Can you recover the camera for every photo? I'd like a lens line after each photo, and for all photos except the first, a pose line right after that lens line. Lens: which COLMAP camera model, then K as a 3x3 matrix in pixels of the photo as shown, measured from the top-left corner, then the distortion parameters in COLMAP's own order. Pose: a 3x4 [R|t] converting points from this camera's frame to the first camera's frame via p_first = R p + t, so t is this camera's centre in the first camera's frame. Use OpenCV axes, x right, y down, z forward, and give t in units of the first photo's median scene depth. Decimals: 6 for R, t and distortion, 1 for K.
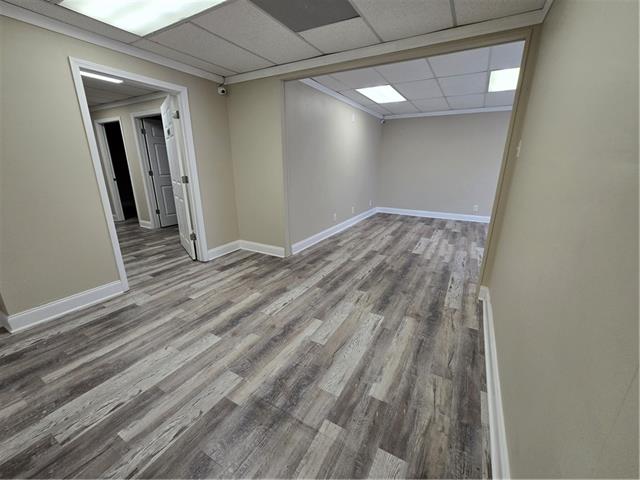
lens RADIAL K [[261.0, 0, 320.4], [0, 261.0, 242.7], [0, 0, 1]] dist [-0.005563, 0.000401]
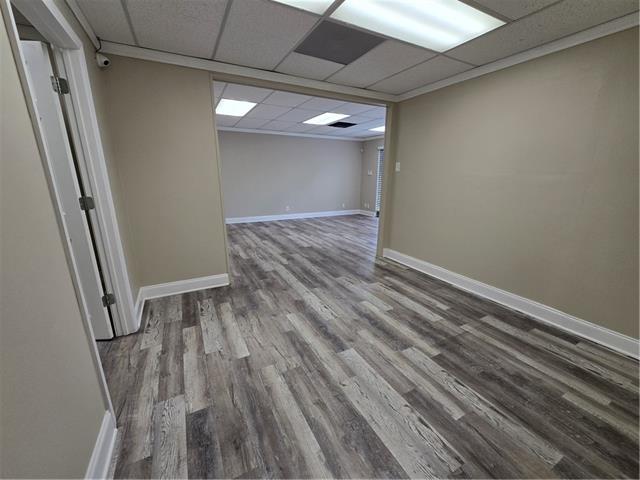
lens RADIAL K [[264.7, 0, 318.7], [0, 264.7, 242.9], [0, 0, 1]] dist [-0.000252, 0.000009]
pose [[0.540738, -0.212404, 0.813933, -0.947437], [0.243237, 0.965743, 0.090425, -0.116200], [-0.805257, 0.149082, 0.573878, 0.367546]]
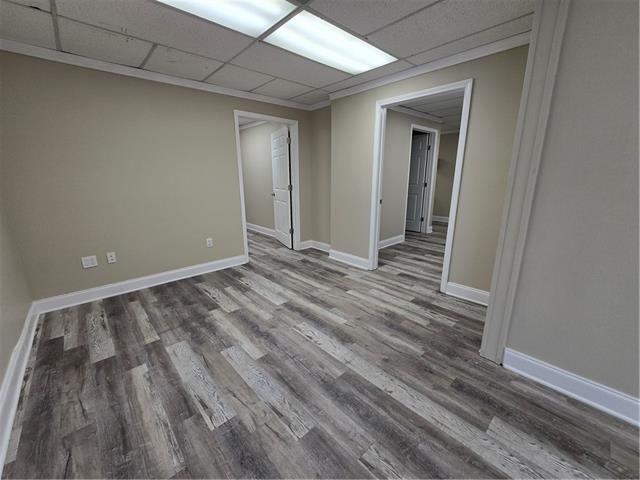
lens RADIAL K [[261.0, 0, 320.4], [0, 261.0, 242.7], [0, 0, 1]] dist [-0.005563, 0.000401]
pose [[-0.302915, 0.237552, -0.922936, 0.552973], [-0.274982, 0.905460, 0.323306, -0.320838], [0.912484, 0.351725, -0.208955, 1.083074]]
